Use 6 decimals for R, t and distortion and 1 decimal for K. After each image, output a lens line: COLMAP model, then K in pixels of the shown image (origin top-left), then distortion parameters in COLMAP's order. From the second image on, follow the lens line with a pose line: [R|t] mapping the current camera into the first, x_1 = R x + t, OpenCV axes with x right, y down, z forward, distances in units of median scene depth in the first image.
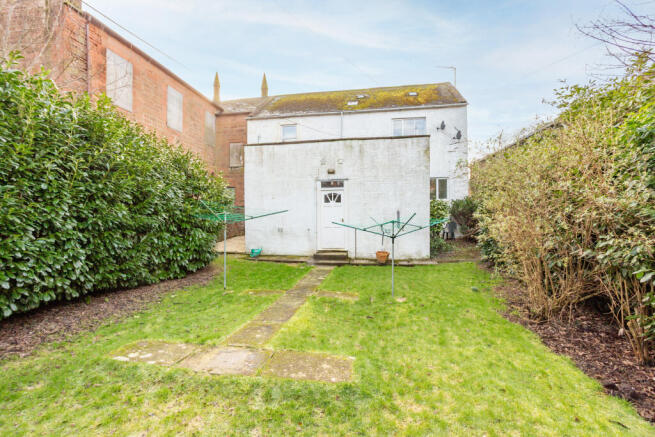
lens RADIAL K [[322.7, 0, 327.5], [0, 322.7, 218.5], [0, 0, 1]] dist [-0.001482, 0.000497]
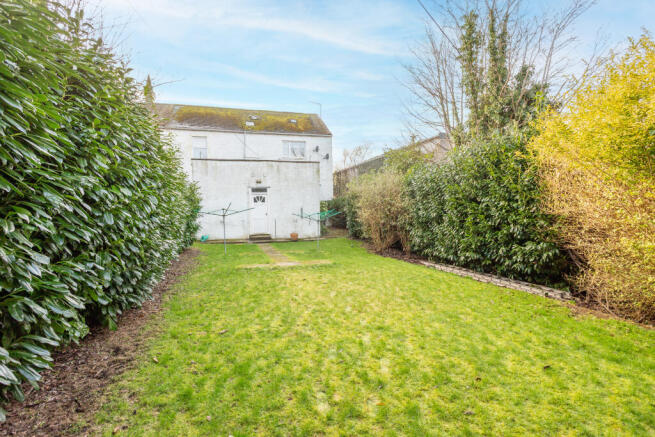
lens RADIAL K [[322.7, 0, 327.5], [0, 322.7, 218.5], [0, 0, 1]] dist [-0.001482, 0.000497]
pose [[0.897481, -0.016815, 0.440733, -0.360152], [0.012043, 0.999835, 0.013622, 0.008447], [-0.440889, -0.006918, 0.897535, -0.476575]]
